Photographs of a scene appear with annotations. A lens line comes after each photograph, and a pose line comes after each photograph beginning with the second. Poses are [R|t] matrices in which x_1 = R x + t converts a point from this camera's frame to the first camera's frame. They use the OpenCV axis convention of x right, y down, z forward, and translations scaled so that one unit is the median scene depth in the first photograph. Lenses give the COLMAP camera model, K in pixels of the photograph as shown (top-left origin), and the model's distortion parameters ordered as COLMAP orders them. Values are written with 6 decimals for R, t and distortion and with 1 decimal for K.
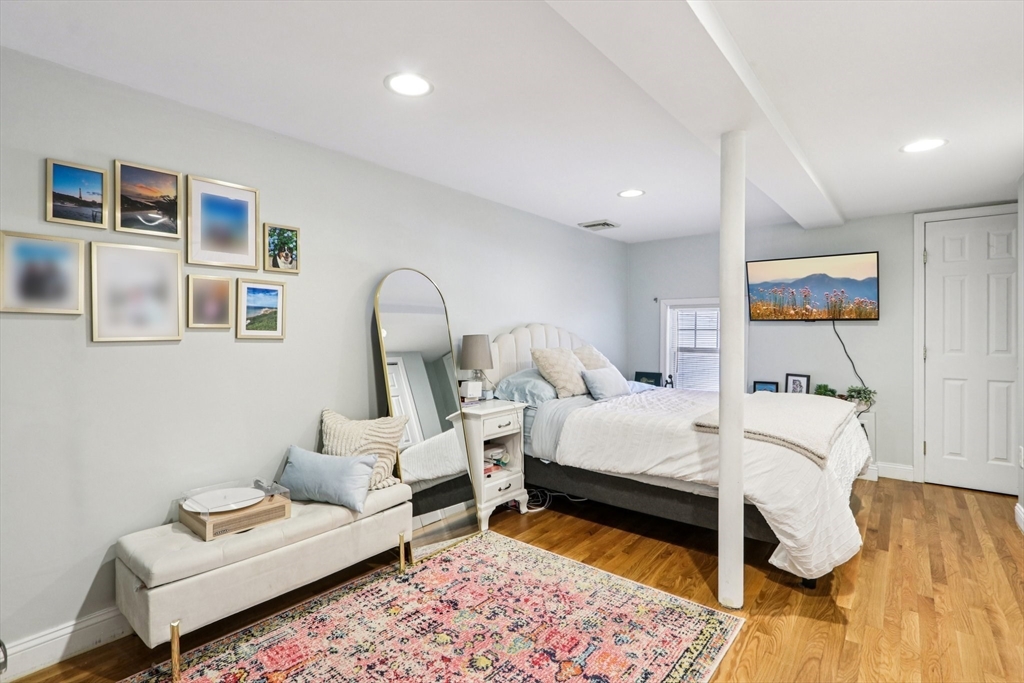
lens RADIAL K [[486.3, 0, 503.2], [0, 486.3, 337.4], [0, 0, 1]] dist [-0.000844, -0.000378]
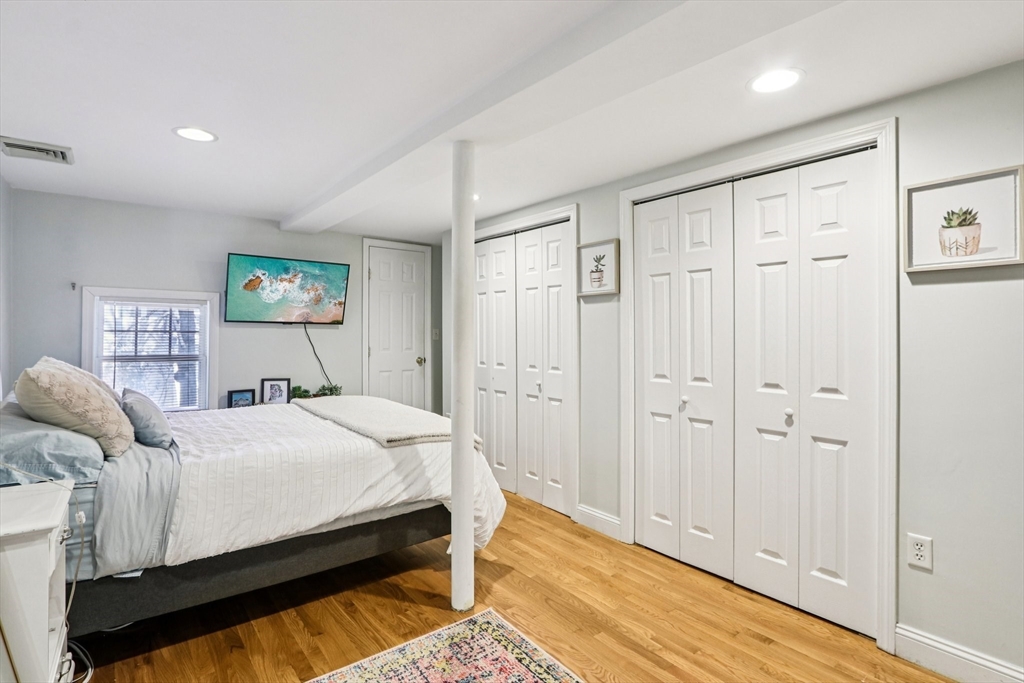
lens RADIAL K [[502.2, 0, 498.4], [0, 502.2, 328.5], [0, 0, 1]] dist [-0.014755, 0.000622]
pose [[0.222263, 0.011227, 0.974922, -0.403647], [0.005413, 0.999904, -0.012749, -0.013266], [-0.974972, 0.008111, 0.222181, 0.516839]]
